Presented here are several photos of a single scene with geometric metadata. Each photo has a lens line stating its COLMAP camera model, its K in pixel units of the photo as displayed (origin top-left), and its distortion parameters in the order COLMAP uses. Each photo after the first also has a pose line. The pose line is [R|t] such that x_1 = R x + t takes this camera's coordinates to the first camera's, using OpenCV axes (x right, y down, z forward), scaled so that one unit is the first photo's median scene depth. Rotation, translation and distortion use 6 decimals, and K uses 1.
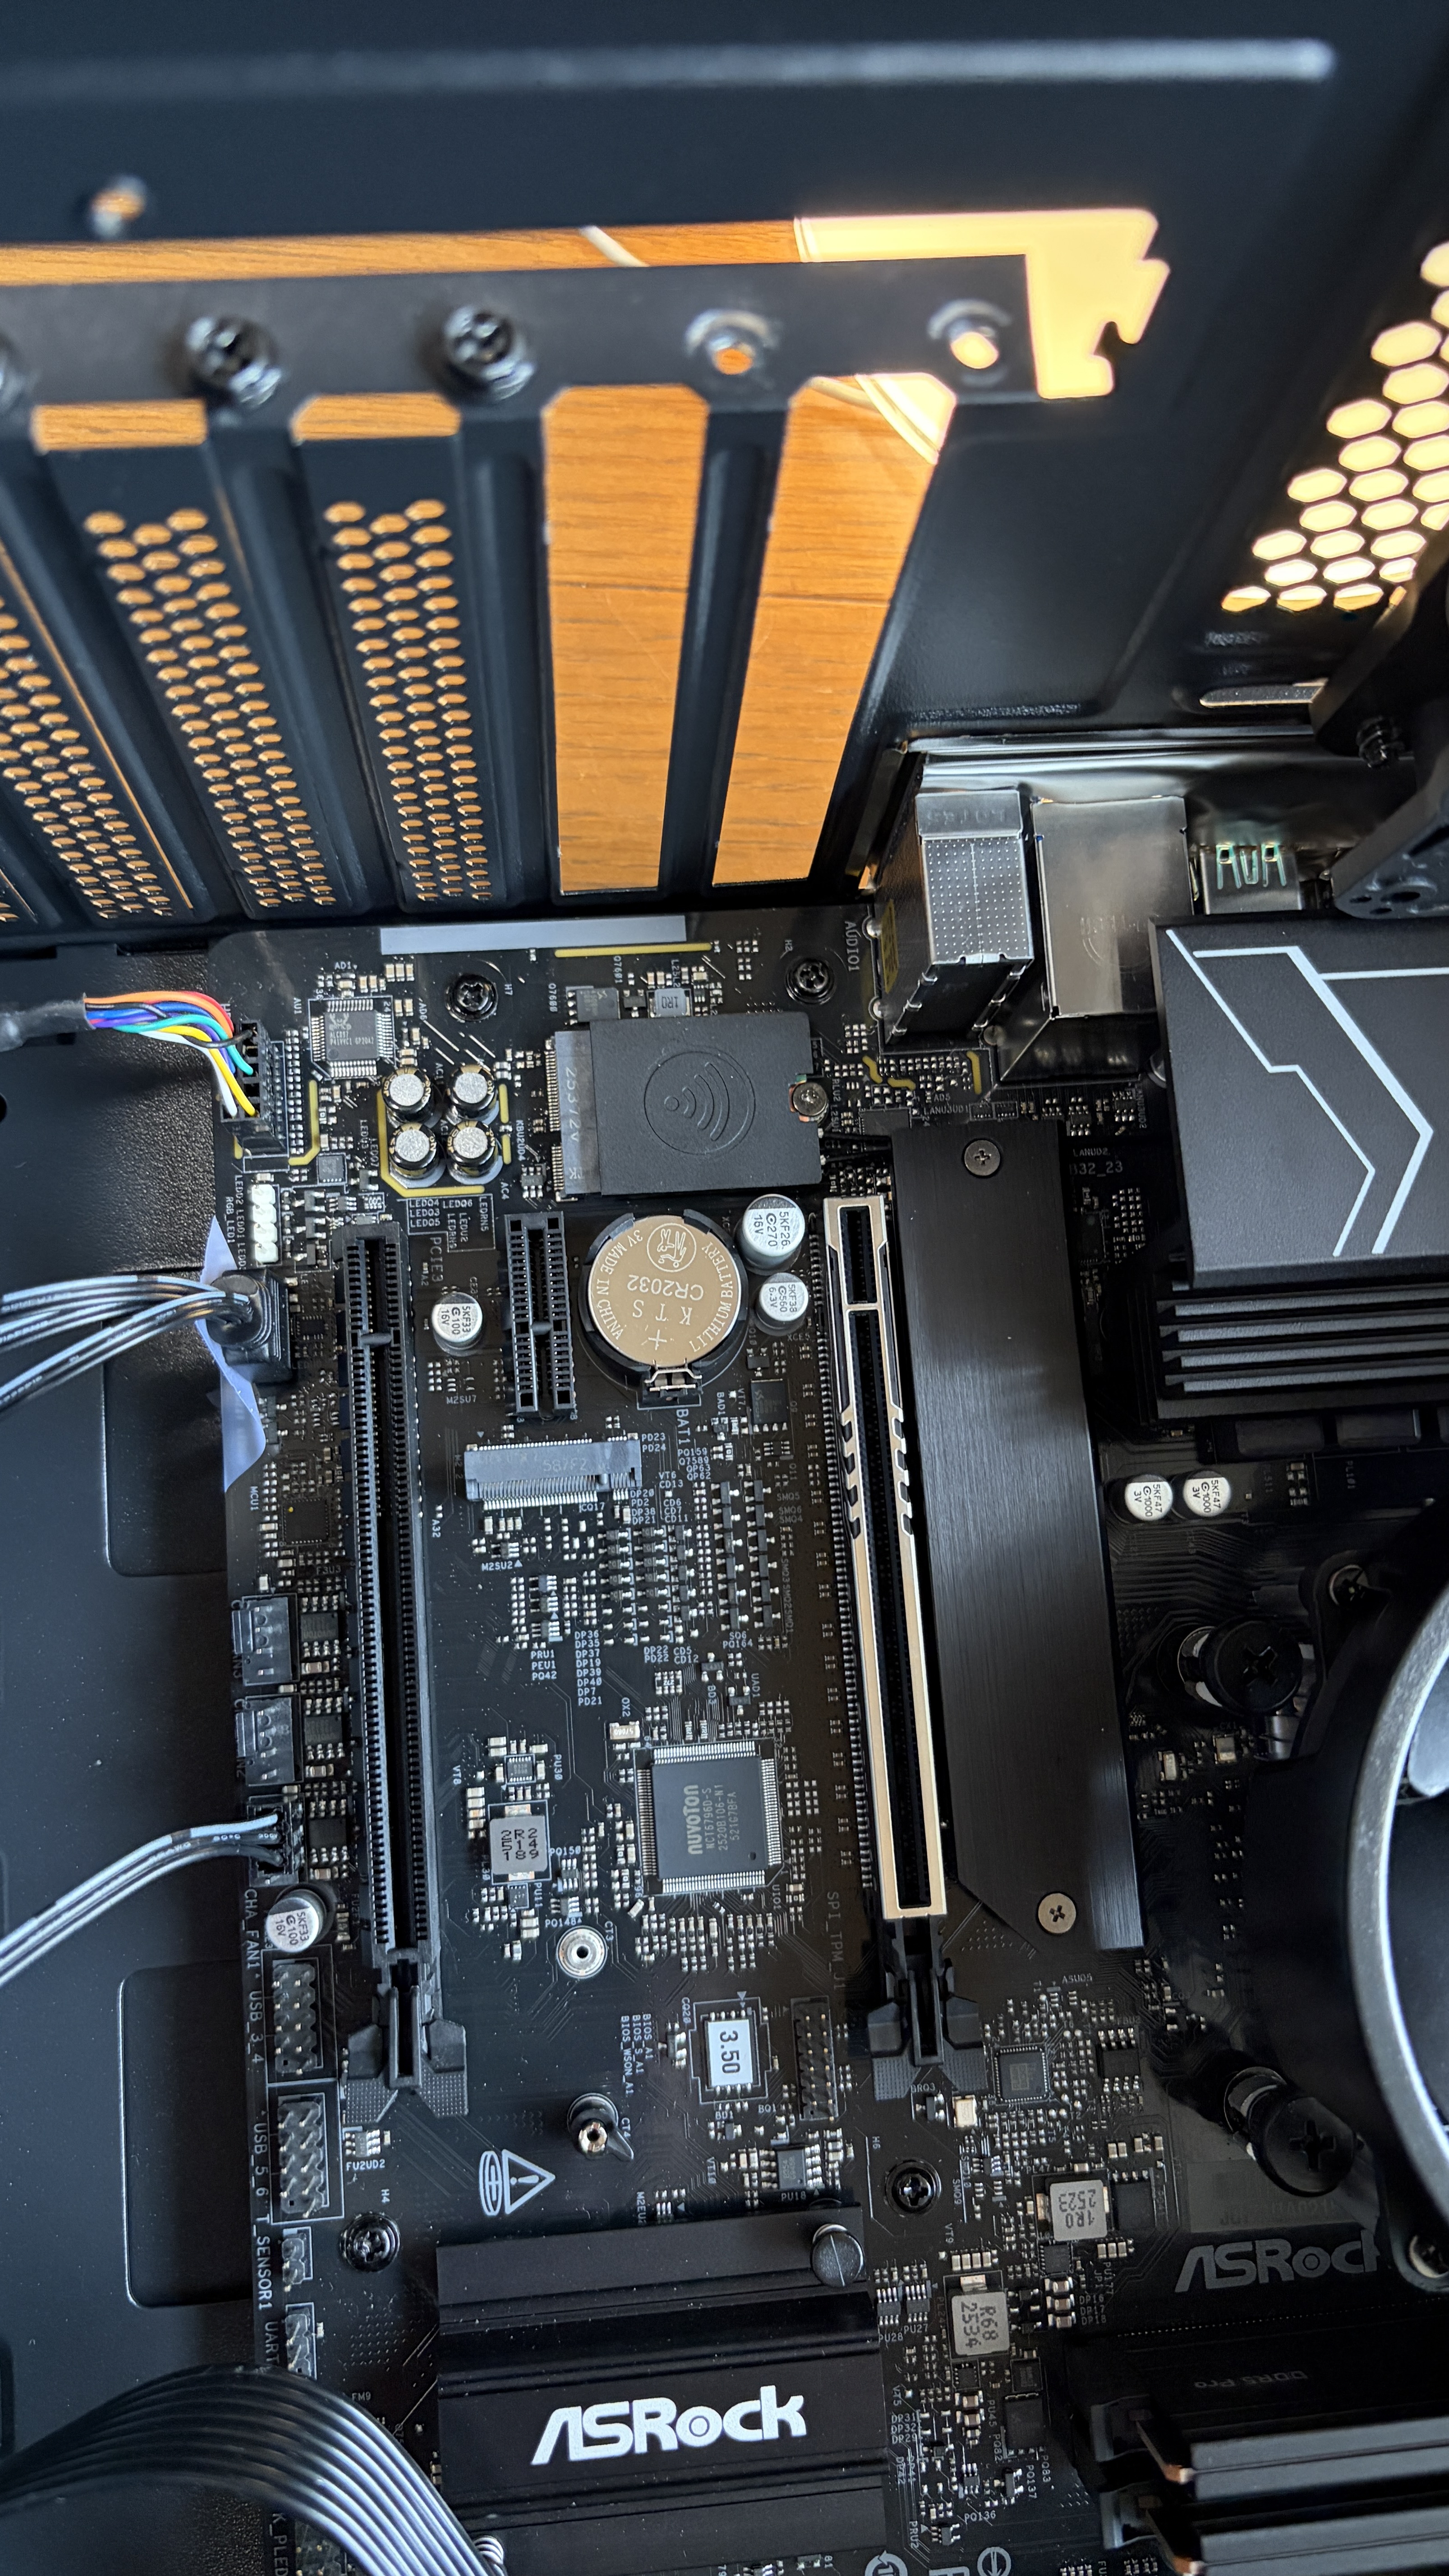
lens RADIAL K [[1994.8, 0, 726.0], [0, 1994.8, 1279.1], [0, 0, 1]] dist [-0.003483, -0.031969]
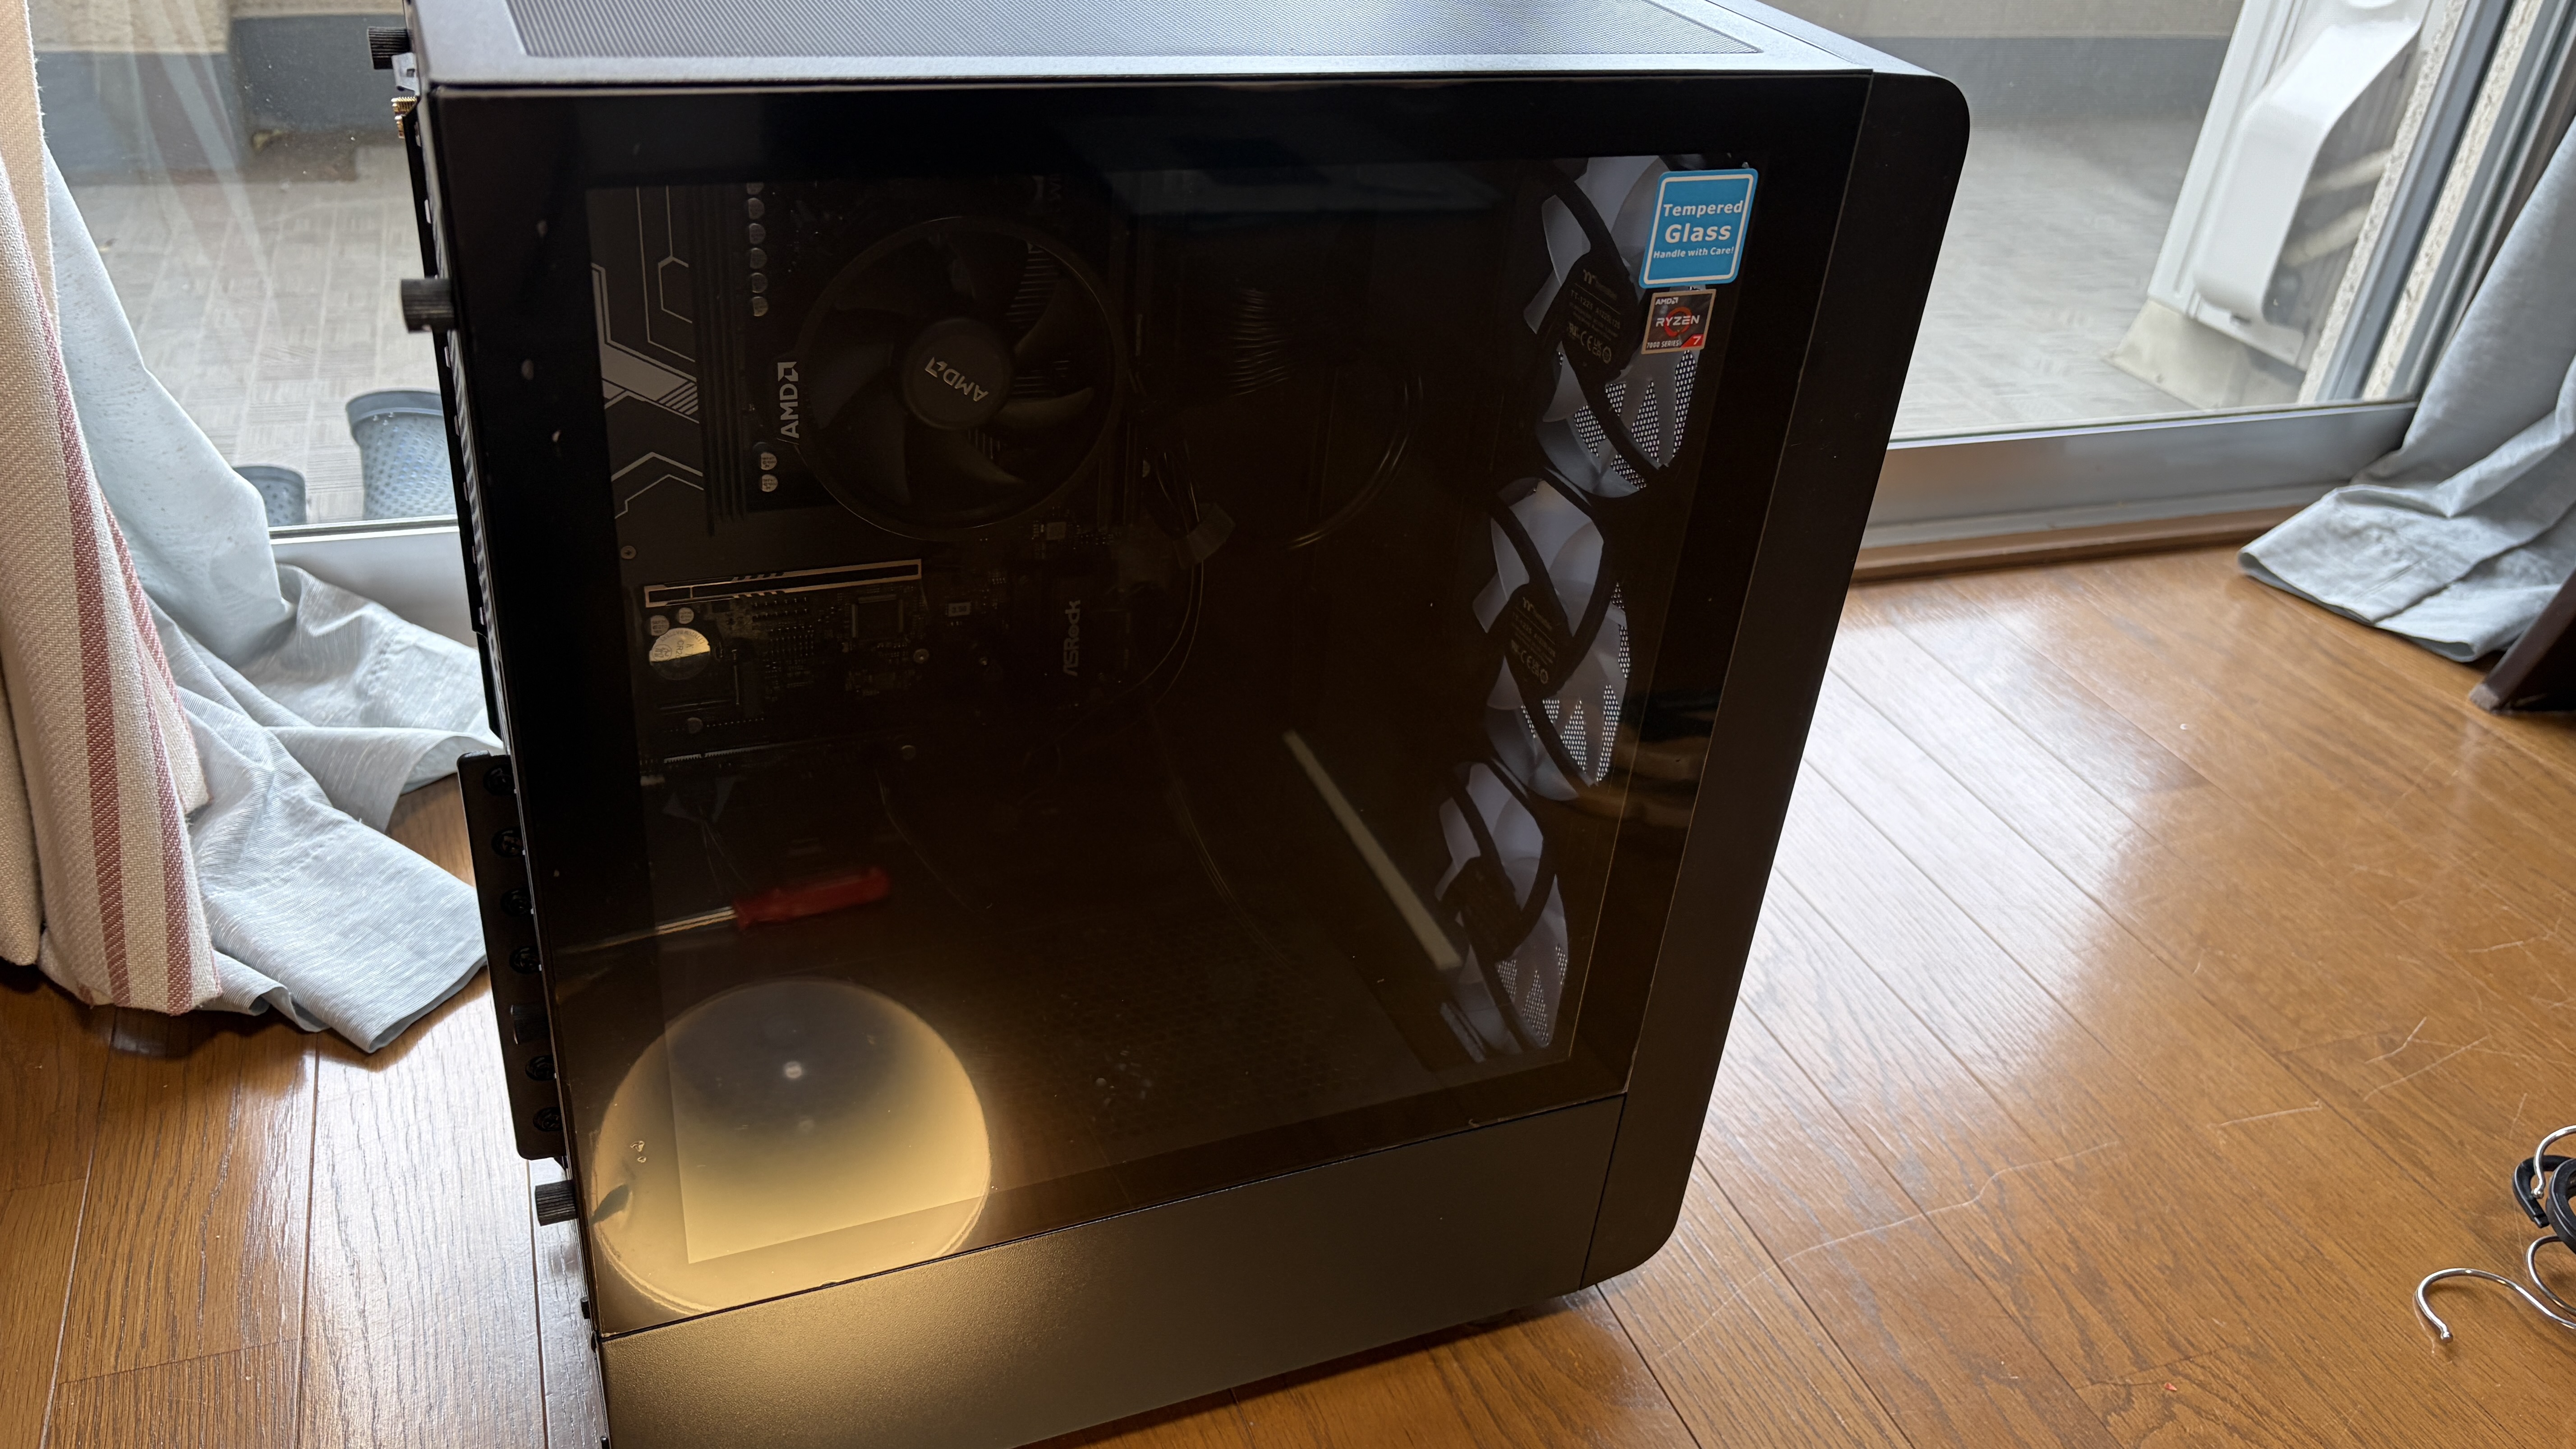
lens RADIAL K [[1994.8, 0, 1302.7], [0, 1994.8, 722.3], [0, 0, 1]] dist [-0.003483, -0.031969]
pose [[0.190909, -0.817779, -0.542947, 1.491297], [0.828298, -0.162614, 0.536171, -0.743981], [-0.526760, -0.552082, 0.646320, -1.160890]]
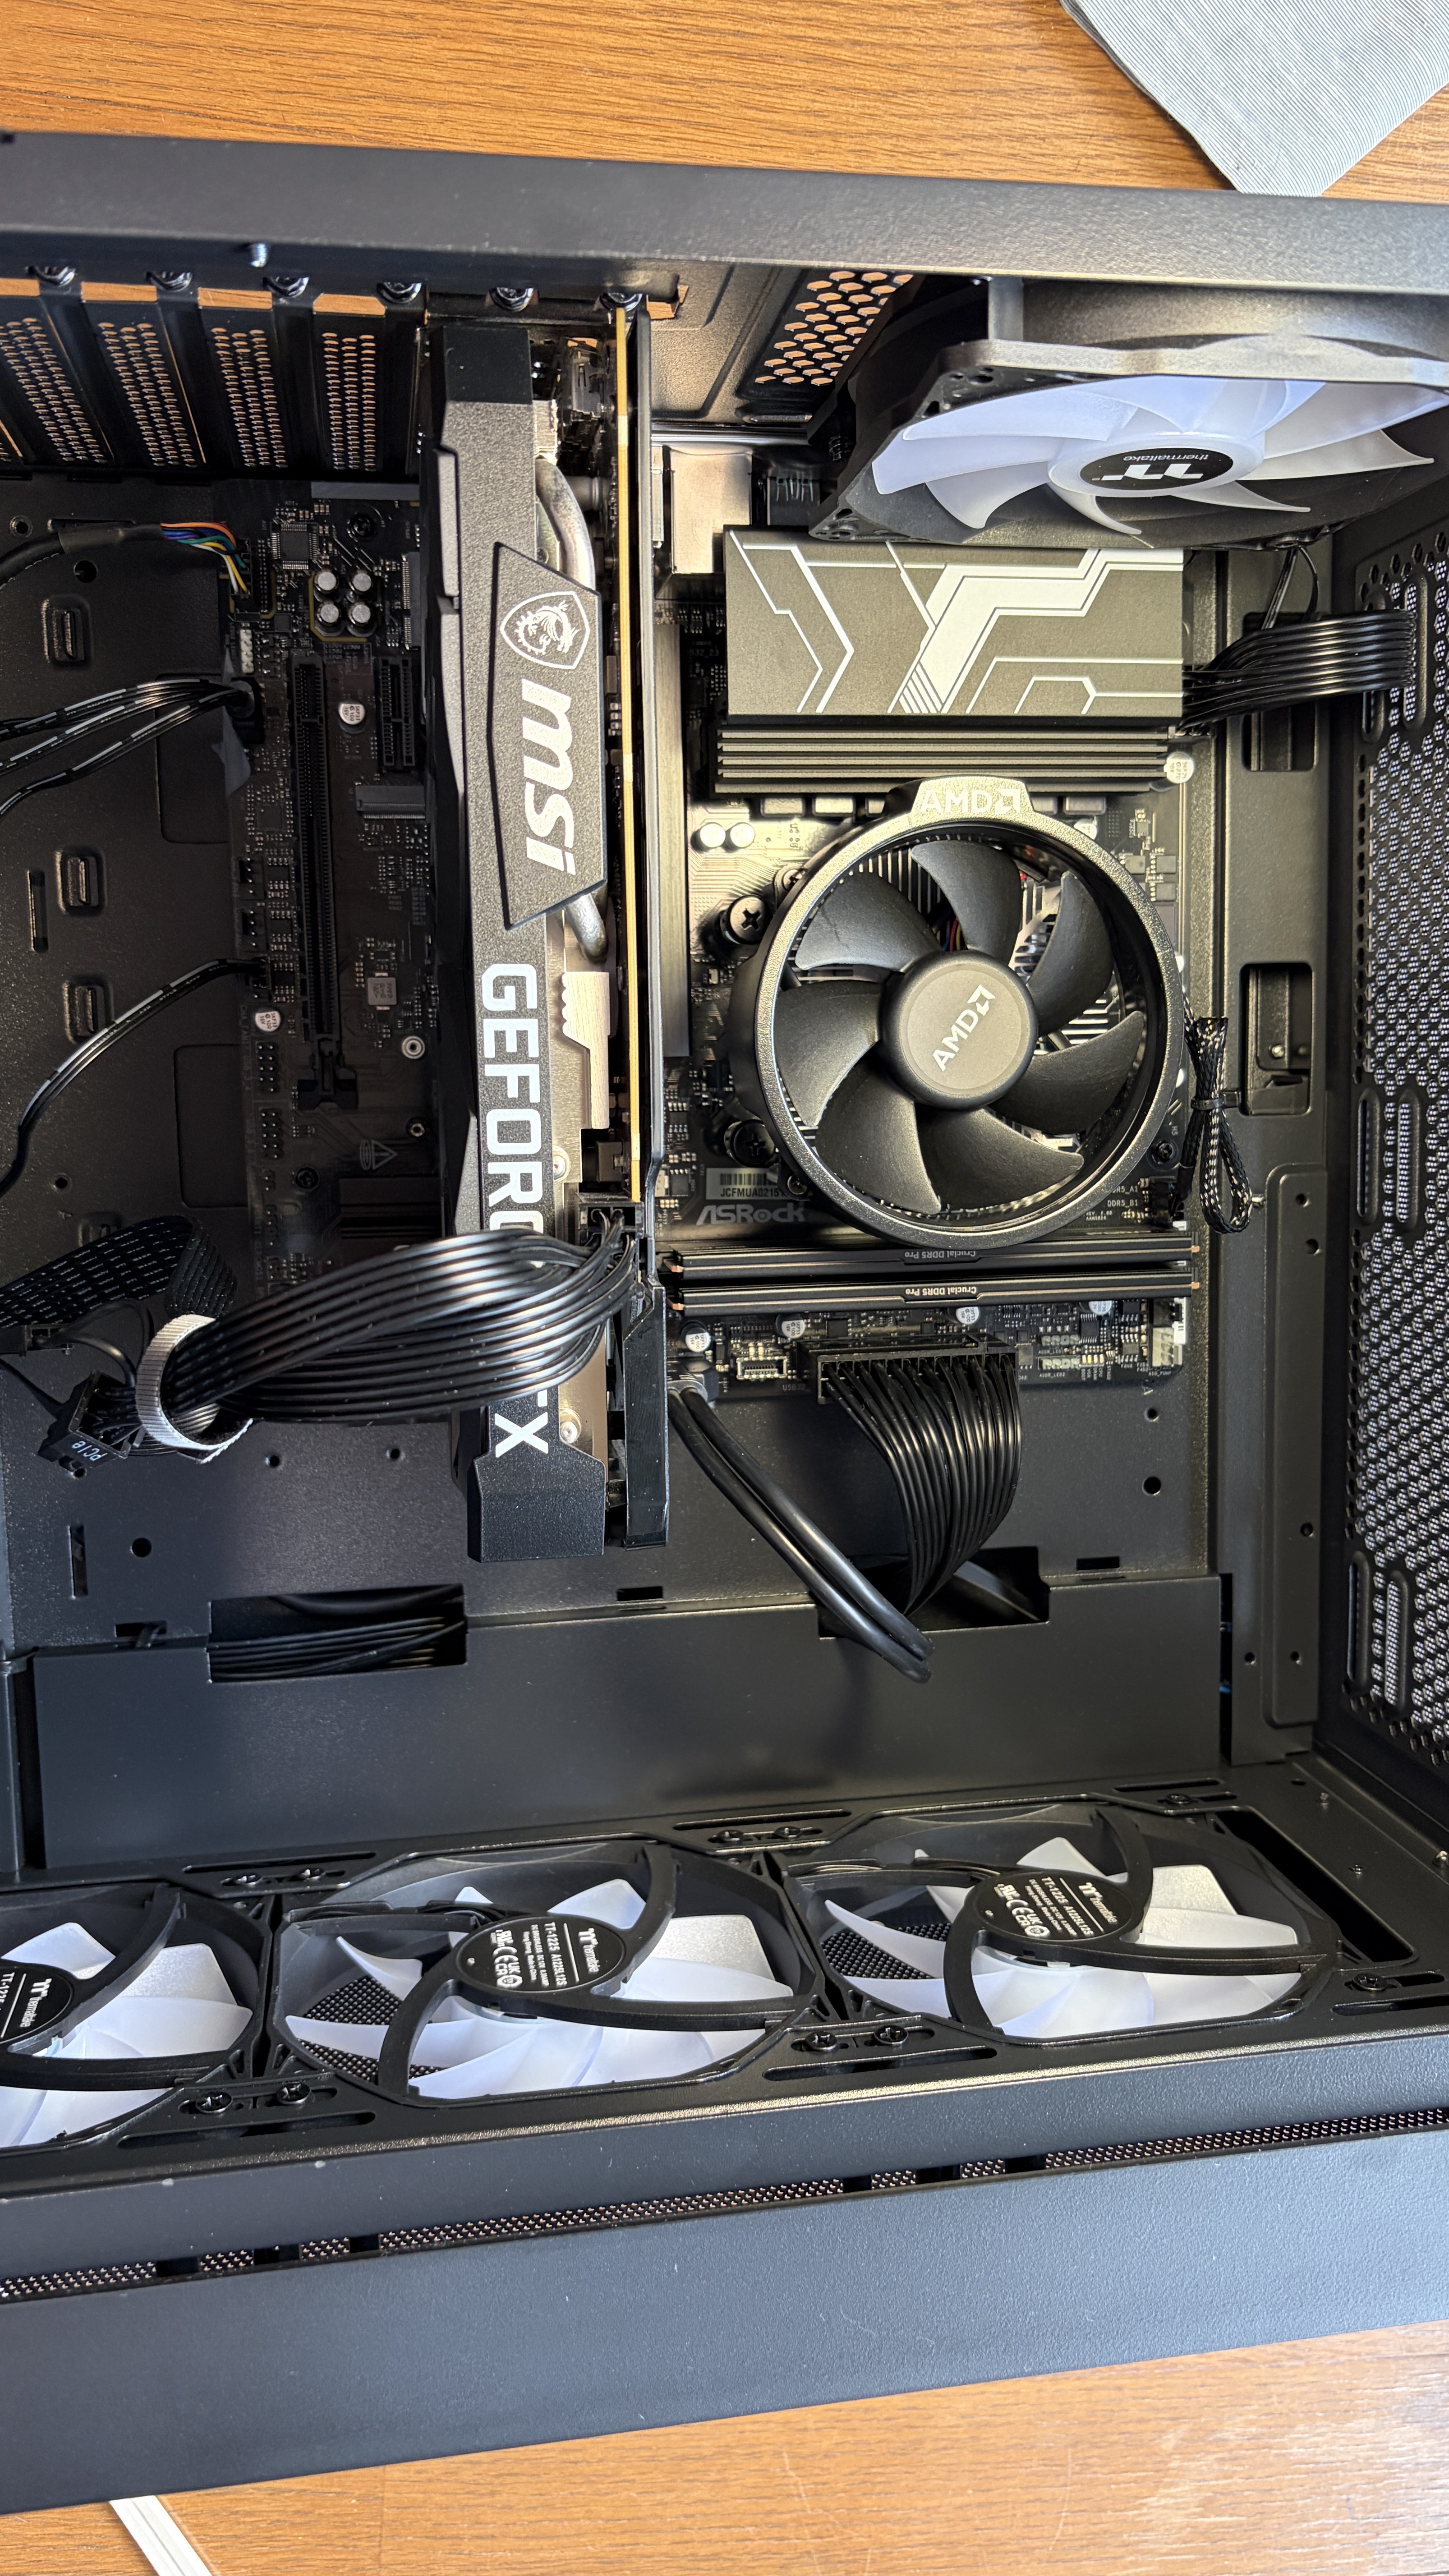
lens RADIAL K [[1994.8, 0, 708.3], [0, 1994.8, 1293.7], [0, 0, 1]] dist [-0.003483, -0.031969]
pose [[0.993939, 0.041309, 0.101875, 0.030692], [-0.069482, 0.954202, 0.290984, -0.028444], [-0.085189, -0.296299, 0.951289, -1.009287]]
